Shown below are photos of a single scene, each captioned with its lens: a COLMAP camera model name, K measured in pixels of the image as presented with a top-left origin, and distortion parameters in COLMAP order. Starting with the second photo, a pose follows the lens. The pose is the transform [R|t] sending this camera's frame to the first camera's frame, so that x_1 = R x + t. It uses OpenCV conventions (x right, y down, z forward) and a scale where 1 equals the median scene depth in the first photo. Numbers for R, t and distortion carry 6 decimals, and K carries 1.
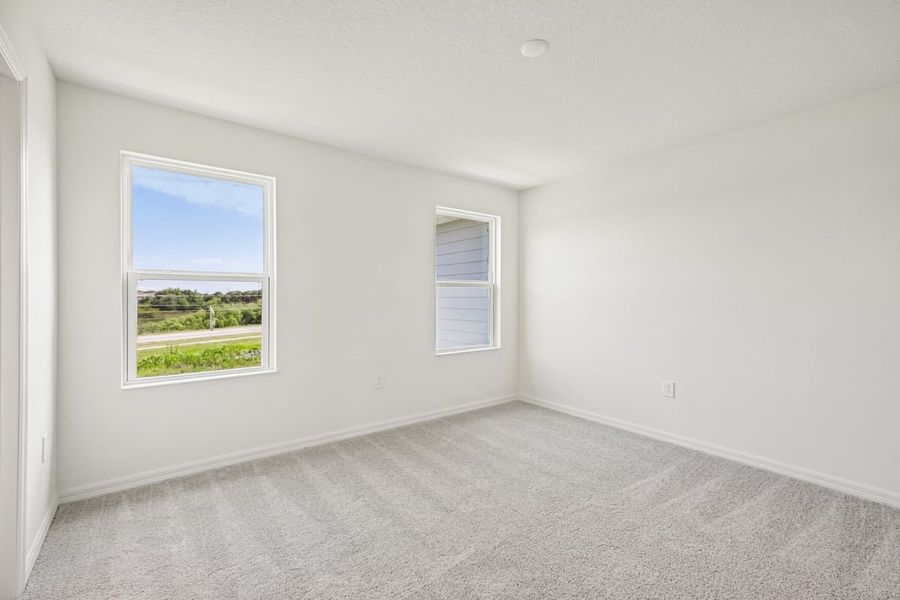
lens RADIAL K [[397.7, 0, 450.0], [0, 397.7, 300.0], [0, 0, 1]] dist [0.015468, 0.000033]
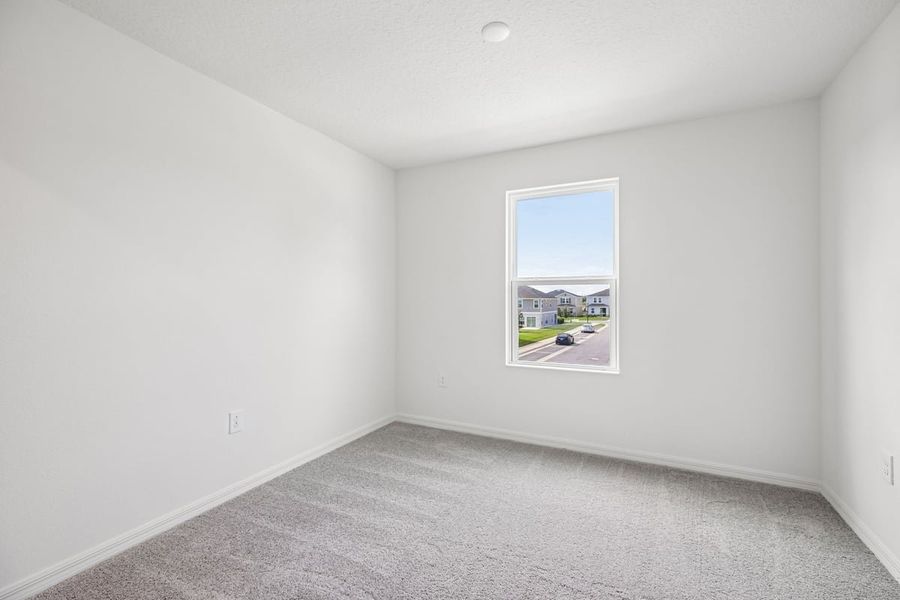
lens RADIAL K [[399.6, 0, 455.9], [0, 399.6, 302.4], [0, 0, 1]] dist [0.008024, 0.000282]
pose [[0.426894, 0.007522, -0.904270, 0.317811], [-0.003291, 0.999972, 0.006764, -0.003127], [0.904296, 0.000088, 0.426907, 0.239048]]
